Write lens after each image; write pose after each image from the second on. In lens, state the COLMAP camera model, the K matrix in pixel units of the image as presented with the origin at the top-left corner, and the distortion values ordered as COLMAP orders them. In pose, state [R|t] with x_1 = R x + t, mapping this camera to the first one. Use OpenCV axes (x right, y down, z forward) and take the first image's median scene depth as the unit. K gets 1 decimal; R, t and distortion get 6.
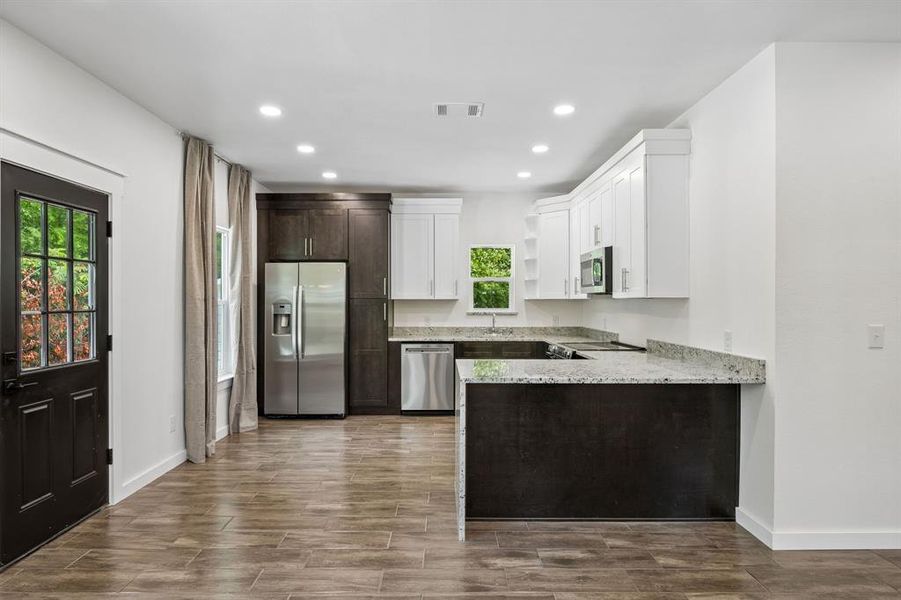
lens RADIAL K [[506.4, 0, 437.6], [0, 506.4, 301.8], [0, 0, 1]] dist [-0.000185, -0.000237]
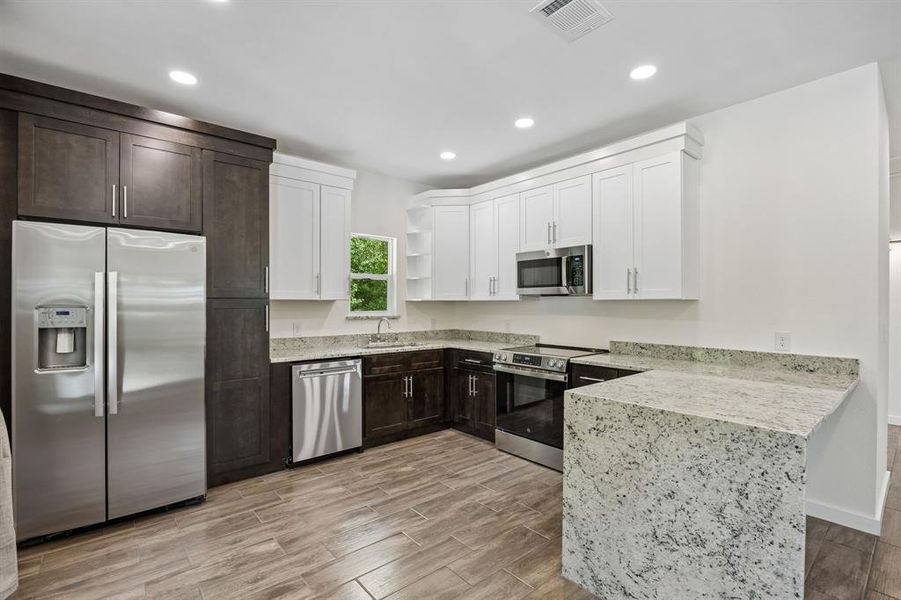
lens RADIAL K [[419.7, 0, 444.6], [0, 419.7, 302.2], [0, 0, 1]] dist [-0.014184, 0.000190]
pose [[0.757397, 0.002970, 0.652947, -0.291117], [-0.001752, 0.999995, -0.002515, -0.000216], [-0.652952, 0.000761, 0.757399, 0.454886]]
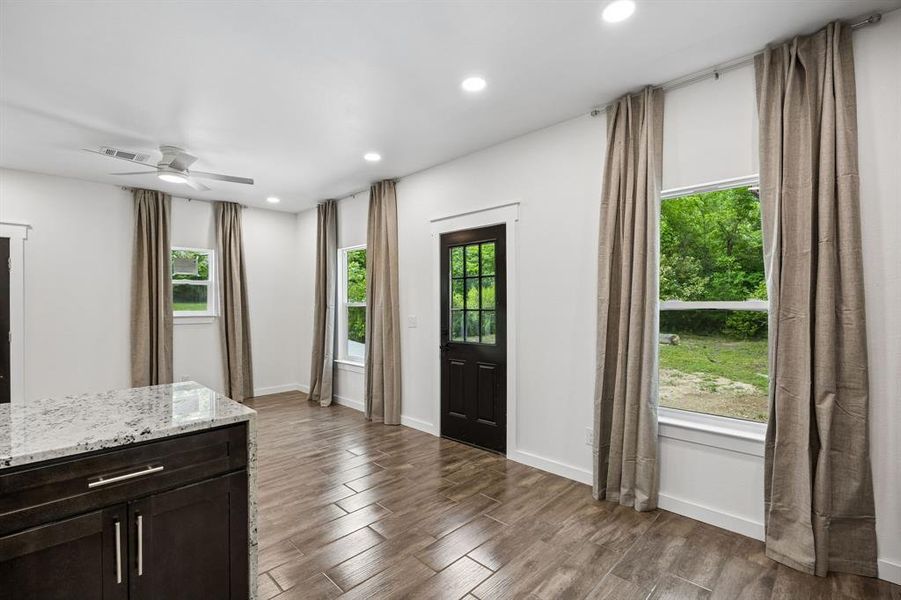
lens RADIAL K [[400.8, 0, 445.3], [0, 400.8, 303.1], [0, 0, 1]] dist [-0.000280, 0.000052]
pose [[-0.691346, 0.001327, -0.722523, 0.134131], [0.002543, 0.999997, -0.000596, -0.001493], [0.722520, -0.002250, -0.691347, 0.956117]]
